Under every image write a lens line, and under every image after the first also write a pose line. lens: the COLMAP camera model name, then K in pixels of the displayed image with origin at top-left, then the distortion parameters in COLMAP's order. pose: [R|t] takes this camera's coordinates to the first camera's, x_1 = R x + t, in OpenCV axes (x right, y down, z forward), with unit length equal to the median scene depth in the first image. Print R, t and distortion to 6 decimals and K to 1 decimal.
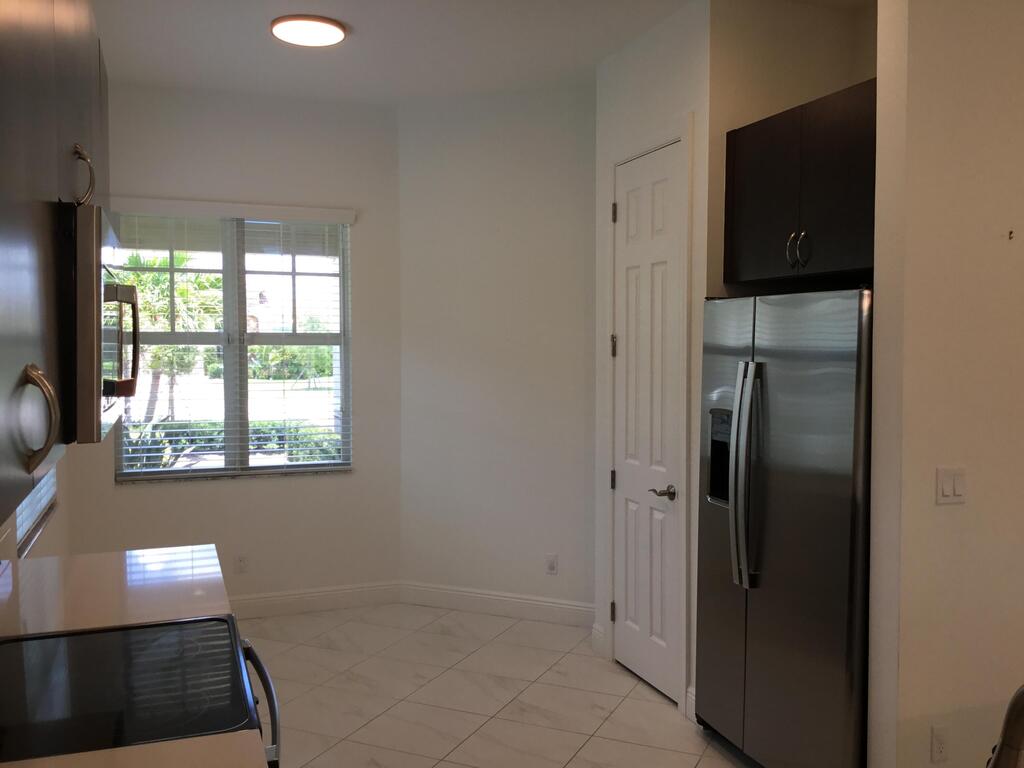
lens RADIAL K [[924.2, 0, 515.4], [0, 924.2, 384.9], [0, 0, 1]] dist [0.066840, -0.114399]
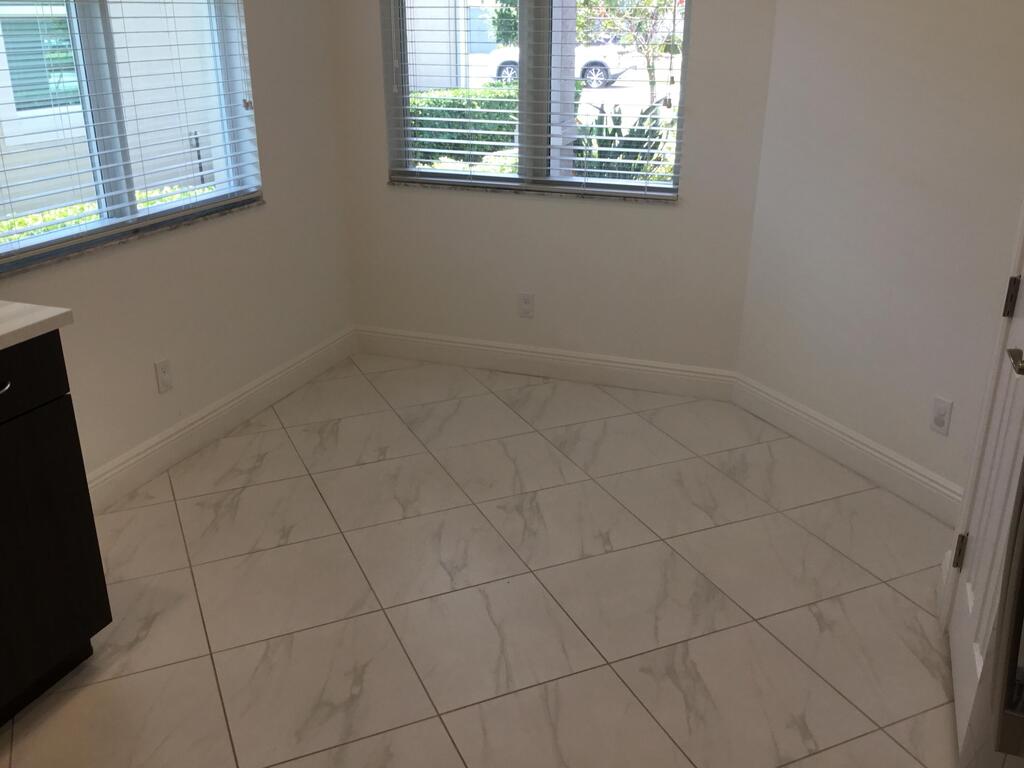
lens RADIAL K [[924.2, 0, 515.7], [0, 924.2, 374.3], [0, 0, 1]] dist [0.066840, -0.114399]
pose [[0.741708, 0.237237, -0.627366, 0.198914], [-0.028816, 0.945765, 0.323571, -0.002104], [0.670103, -0.221917, 0.708318, 0.454366]]
